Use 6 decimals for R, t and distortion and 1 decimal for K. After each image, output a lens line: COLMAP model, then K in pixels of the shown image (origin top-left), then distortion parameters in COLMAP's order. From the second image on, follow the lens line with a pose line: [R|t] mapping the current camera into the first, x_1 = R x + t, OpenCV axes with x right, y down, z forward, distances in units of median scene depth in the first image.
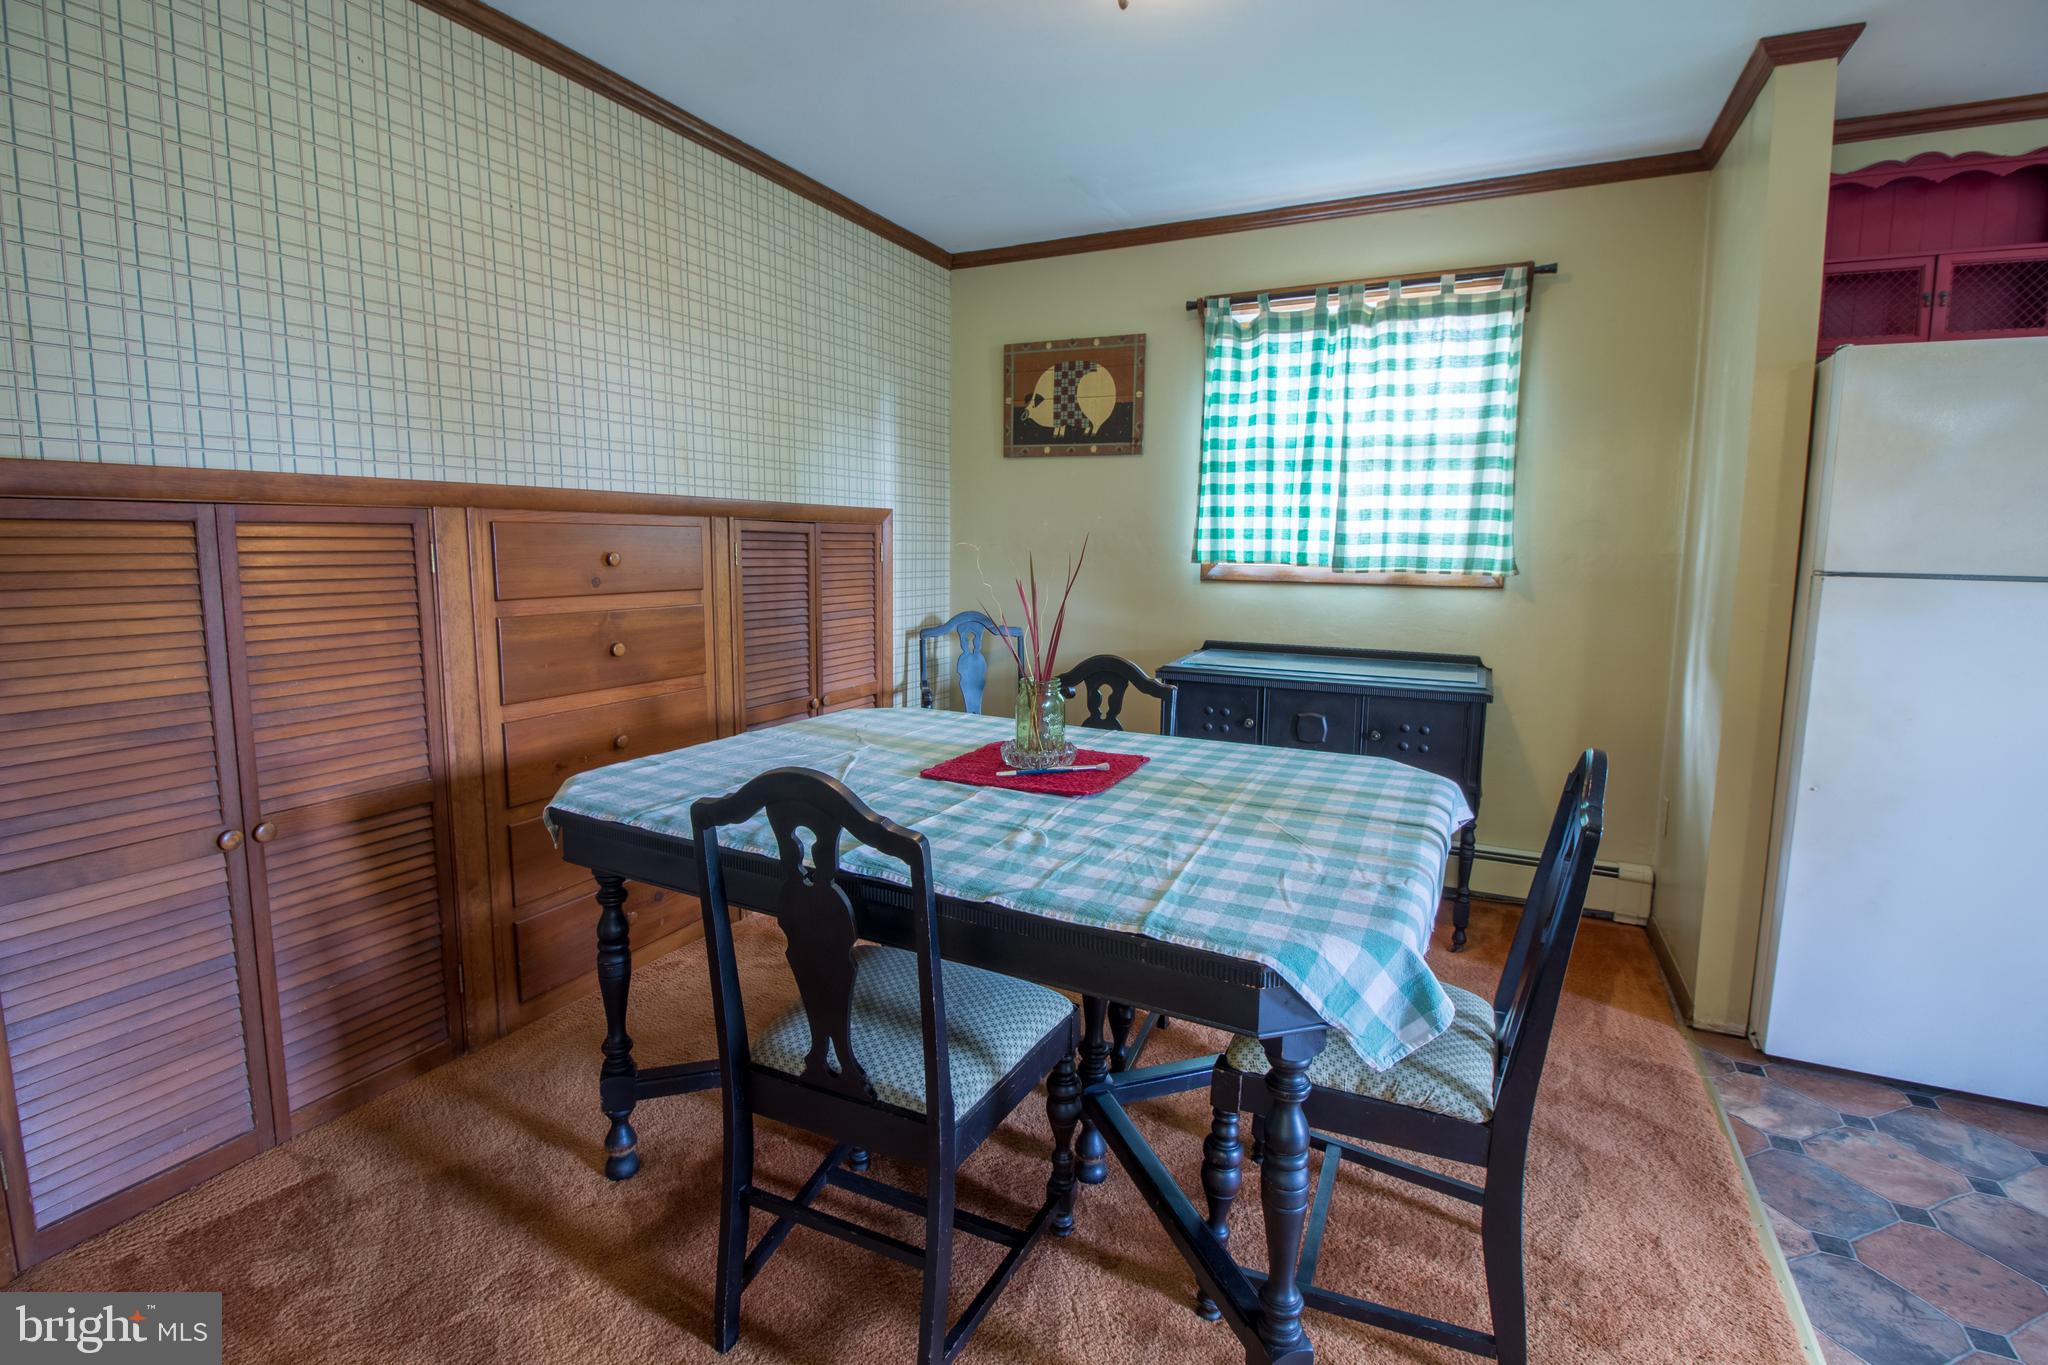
lens RADIAL K [[952.0, 0, 1004.9], [0, 952.0, 658.3], [0, 0, 1]] dist [-0.001926, -0.011414]
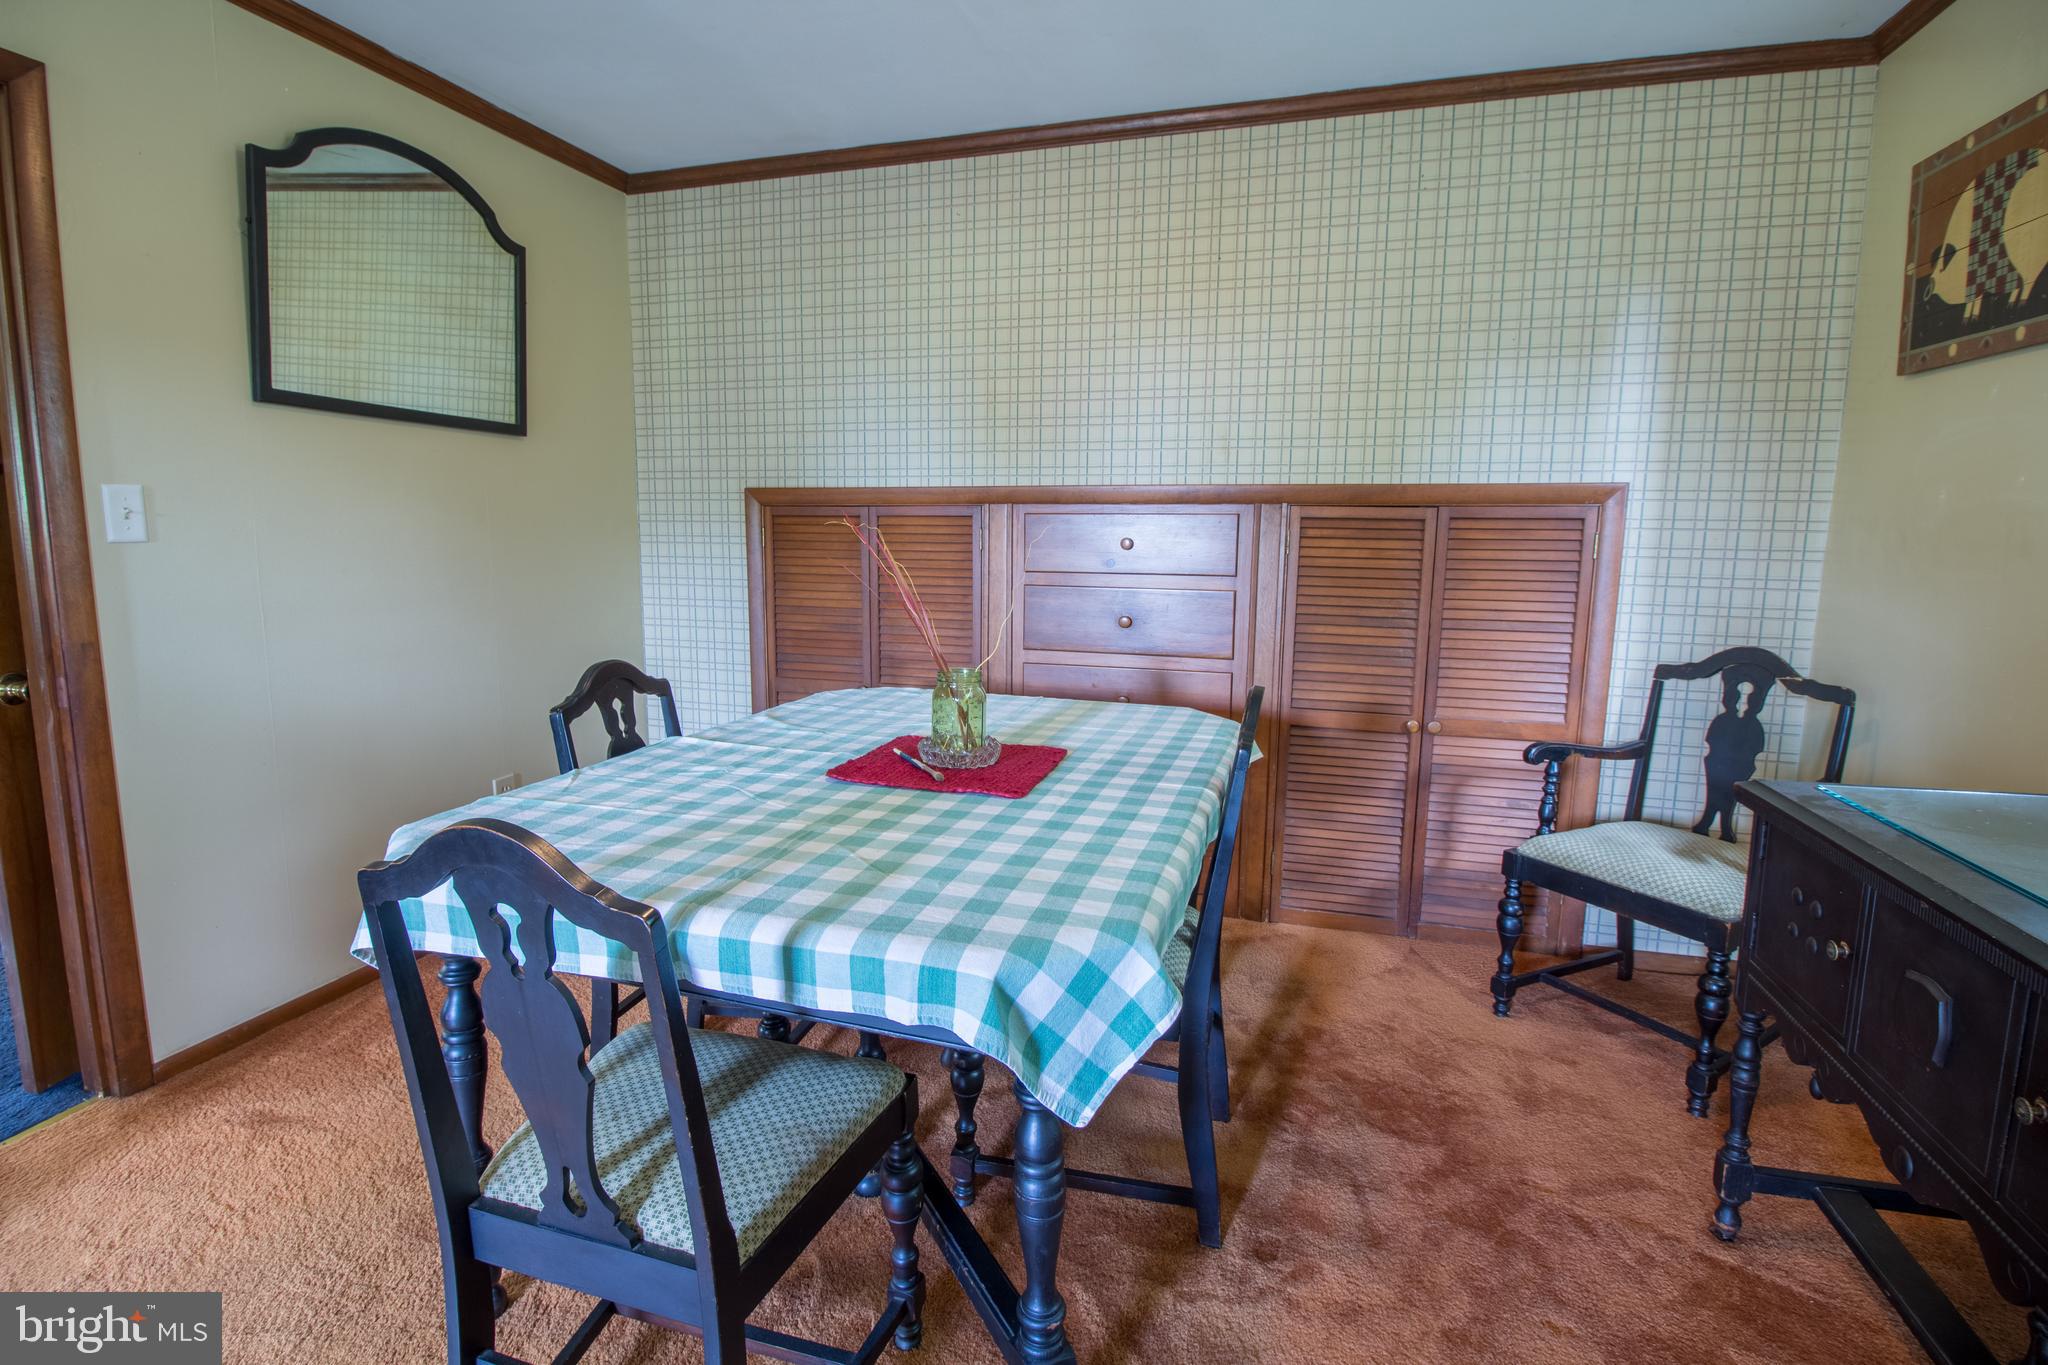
lens RADIAL K [[952.0, 0, 1013.9], [0, 952.0, 659.2], [0, 0, 1]] dist [-0.001926, -0.011414]
pose [[0.165330, 0.125789, -0.978184, 0.652289], [-0.127181, 0.986271, 0.105333, -0.063521], [0.978004, 0.106991, 0.179058, 0.610612]]
